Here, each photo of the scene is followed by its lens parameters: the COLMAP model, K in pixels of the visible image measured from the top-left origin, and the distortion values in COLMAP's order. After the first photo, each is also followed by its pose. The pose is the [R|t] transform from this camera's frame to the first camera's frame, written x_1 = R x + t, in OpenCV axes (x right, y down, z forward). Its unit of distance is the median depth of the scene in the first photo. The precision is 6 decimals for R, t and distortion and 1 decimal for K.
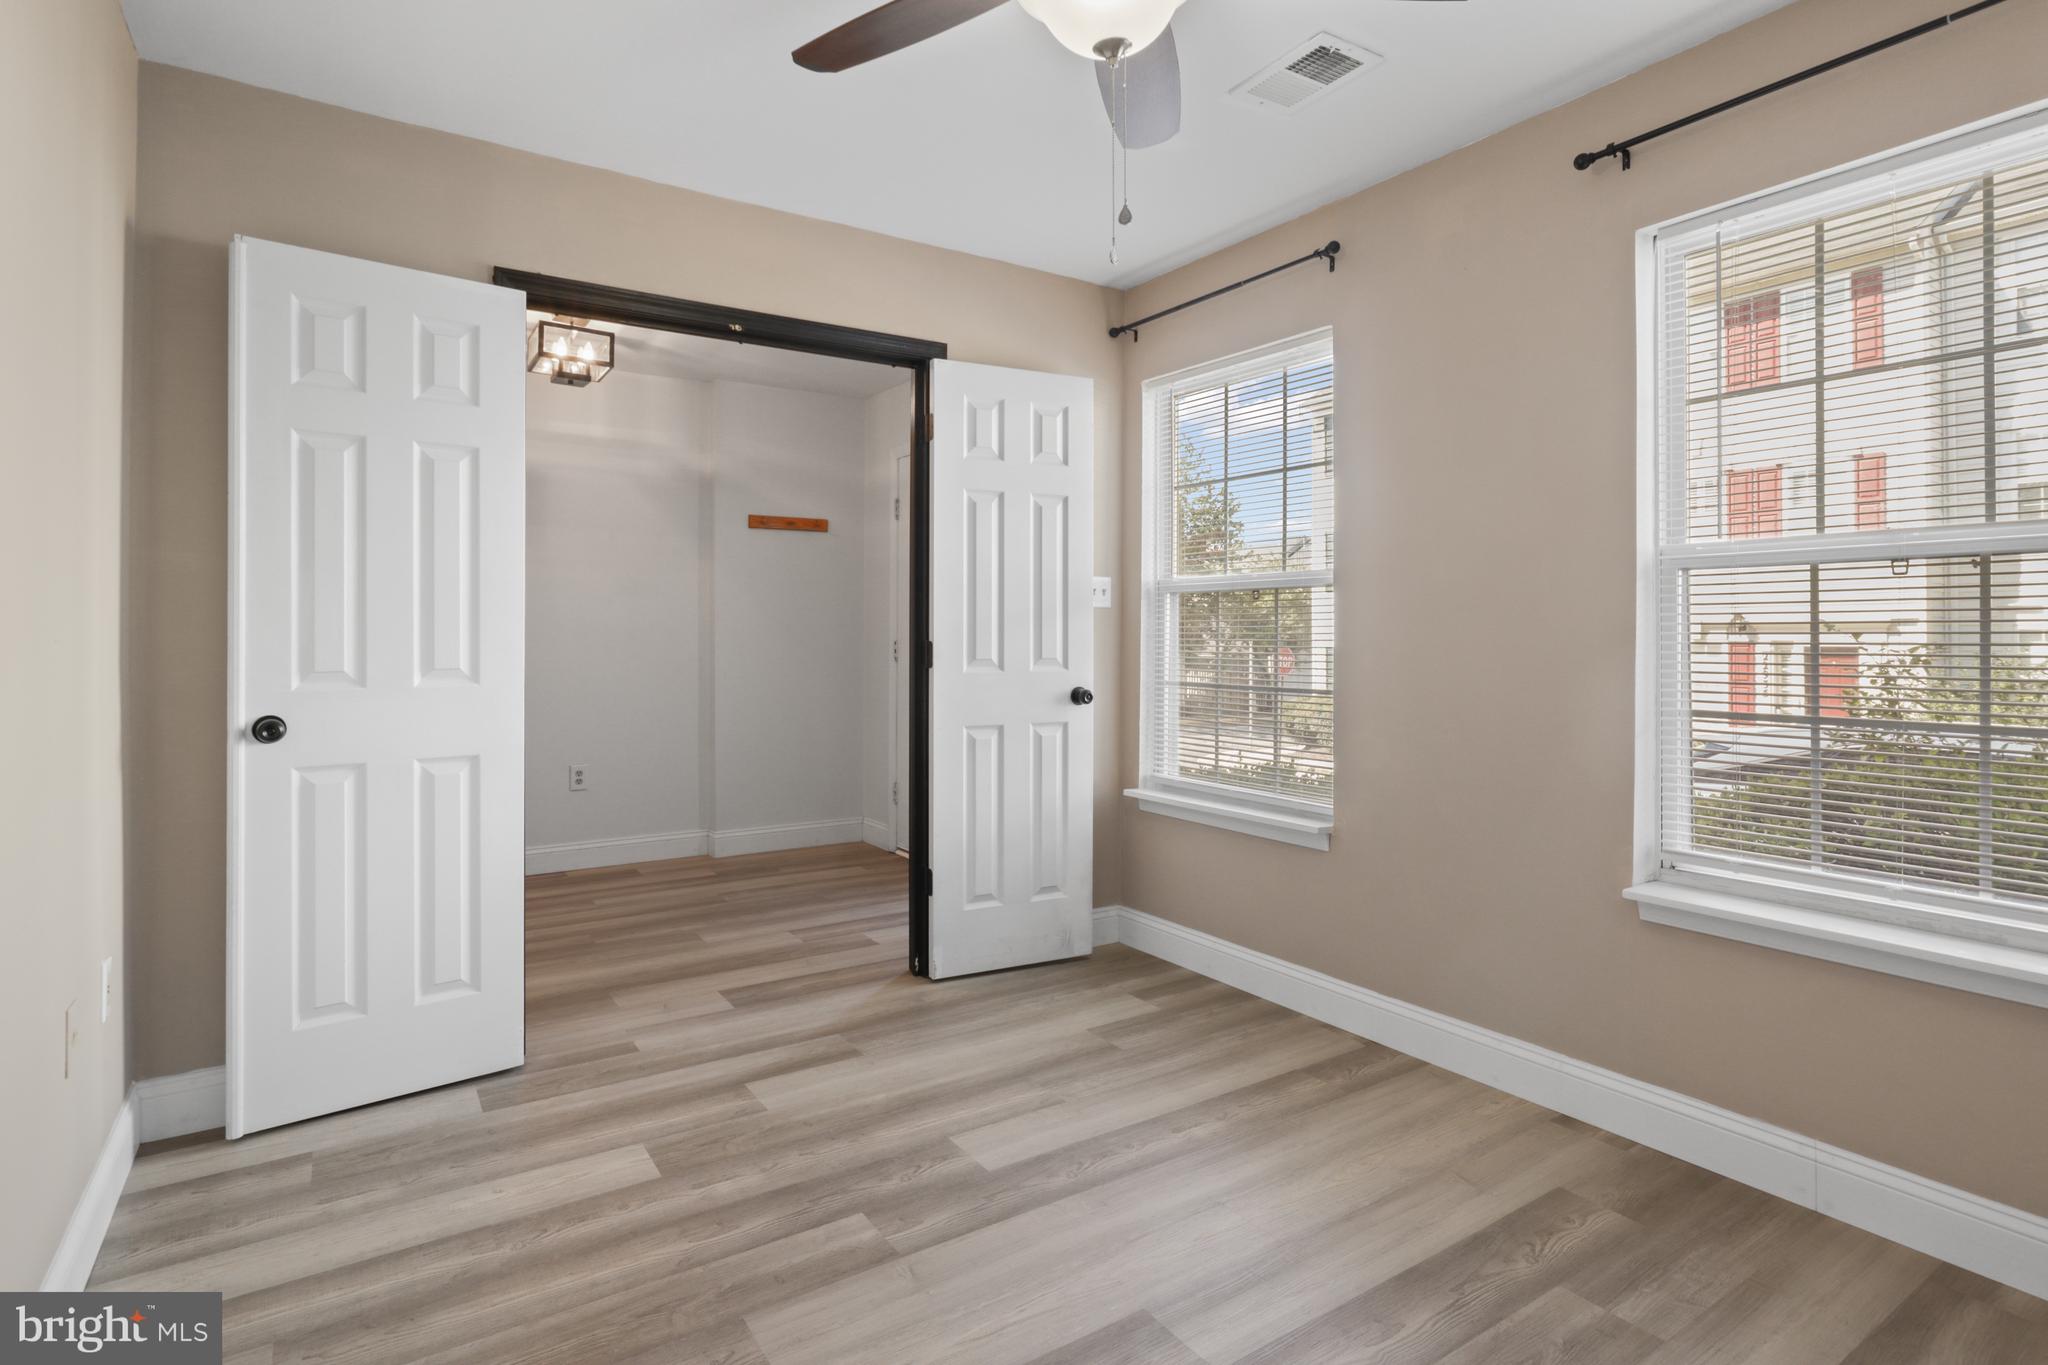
lens RADIAL K [[1031.4, 0, 1032.6], [0, 1031.4, 633.4], [0, 0, 1]] dist [-0.024513, 0.011637]
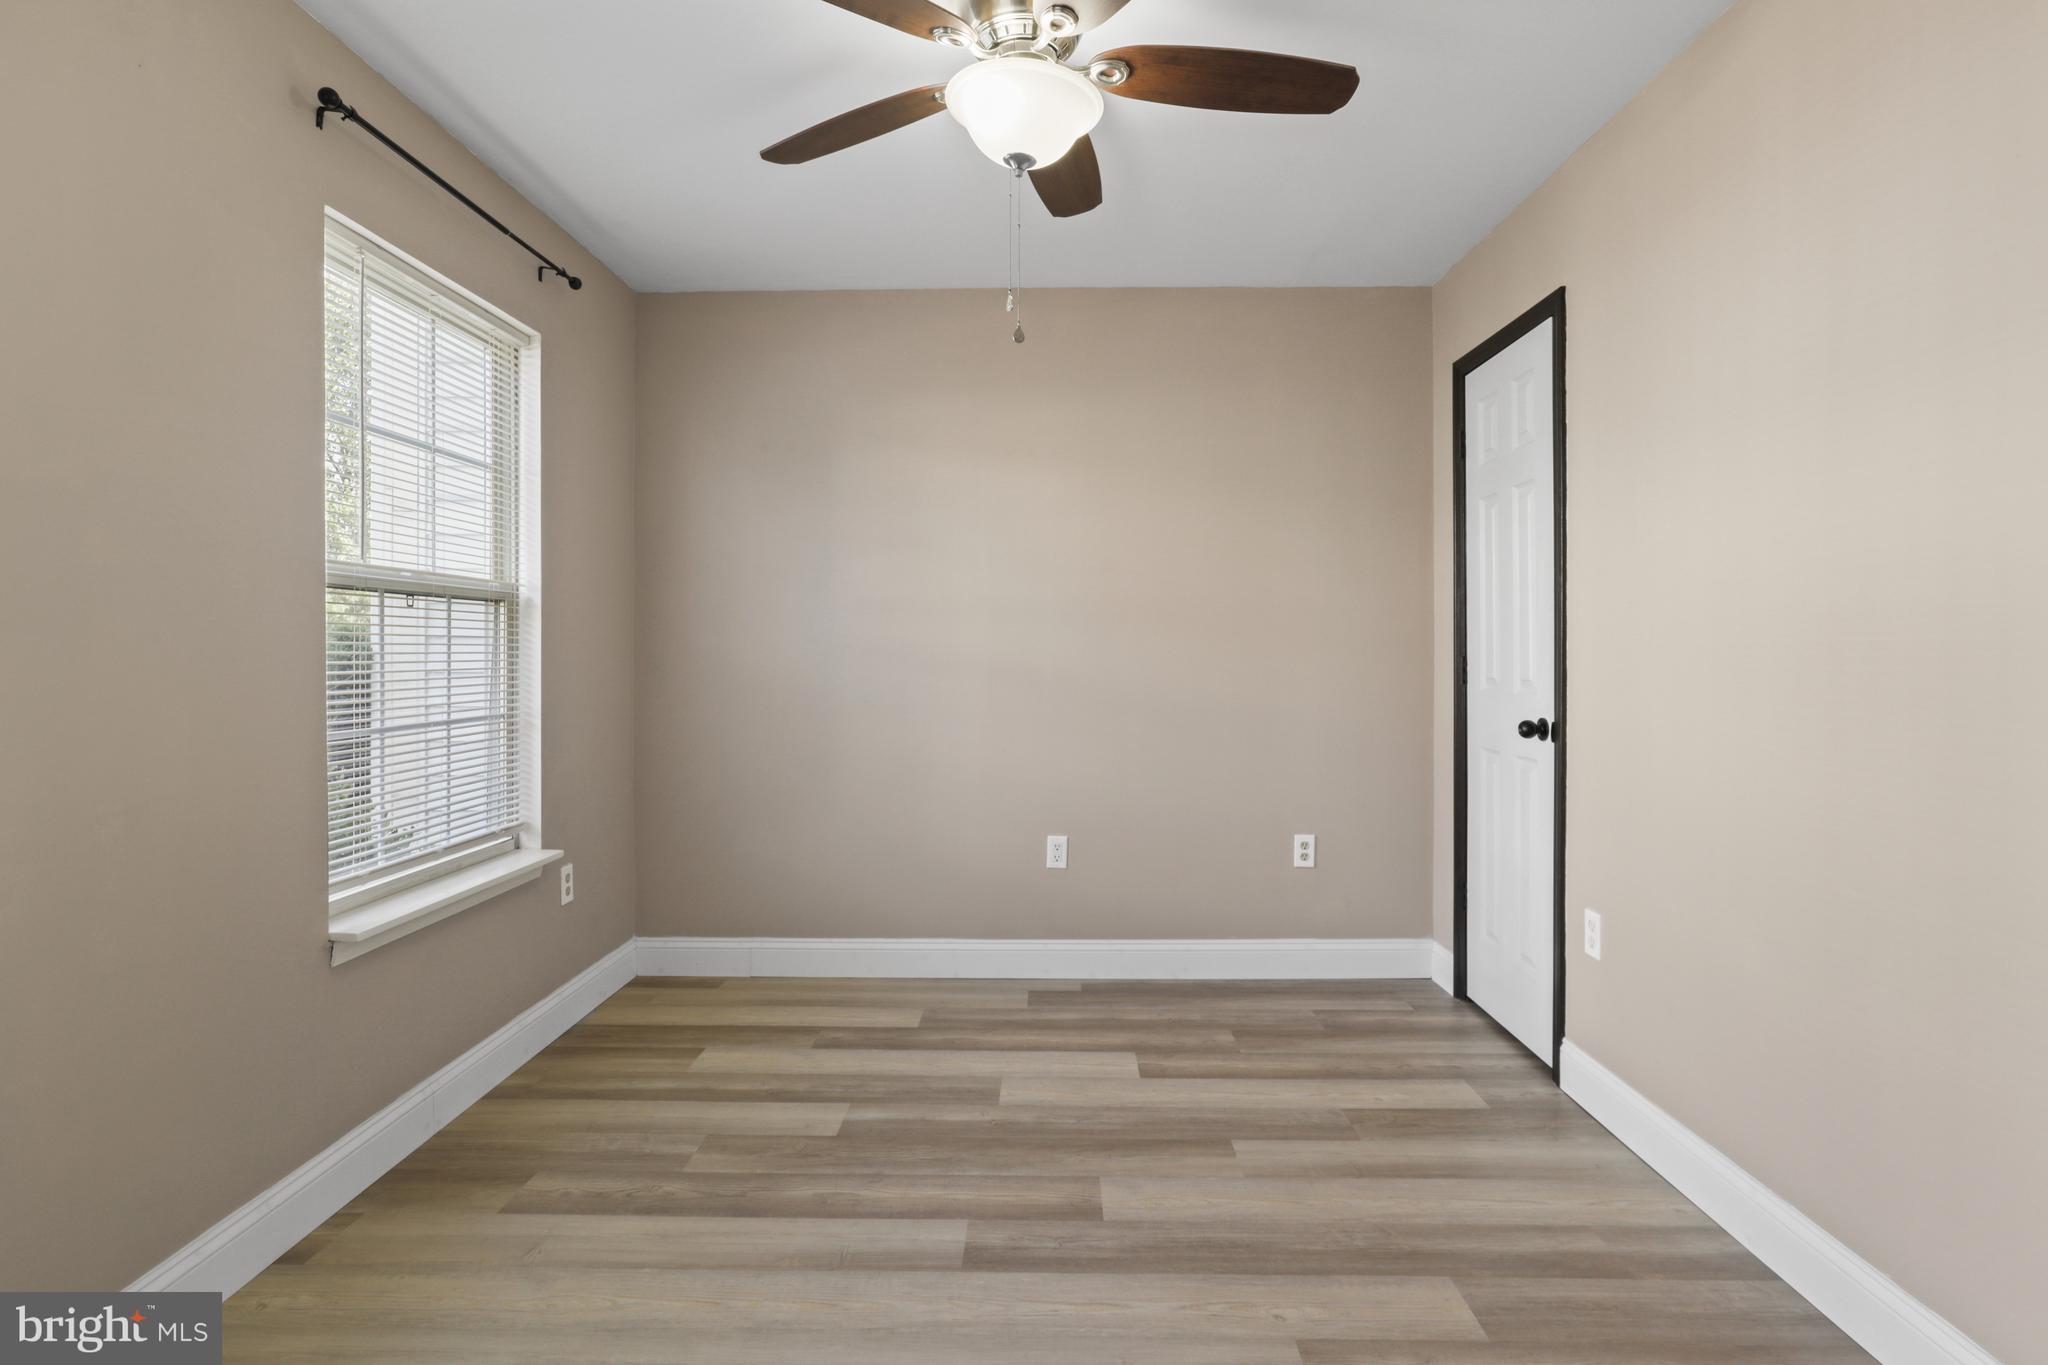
lens RADIAL K [[1031.4, 0, 1026.5], [0, 1031.4, 673.0], [0, 0, 1]] dist [-0.024513, 0.011637]
pose [[-0.825461, -0.006705, 0.564420, -0.506527], [-0.000800, 0.999942, 0.010708, 0.011346], [-0.564459, 0.008388, -0.825418, 1.681659]]
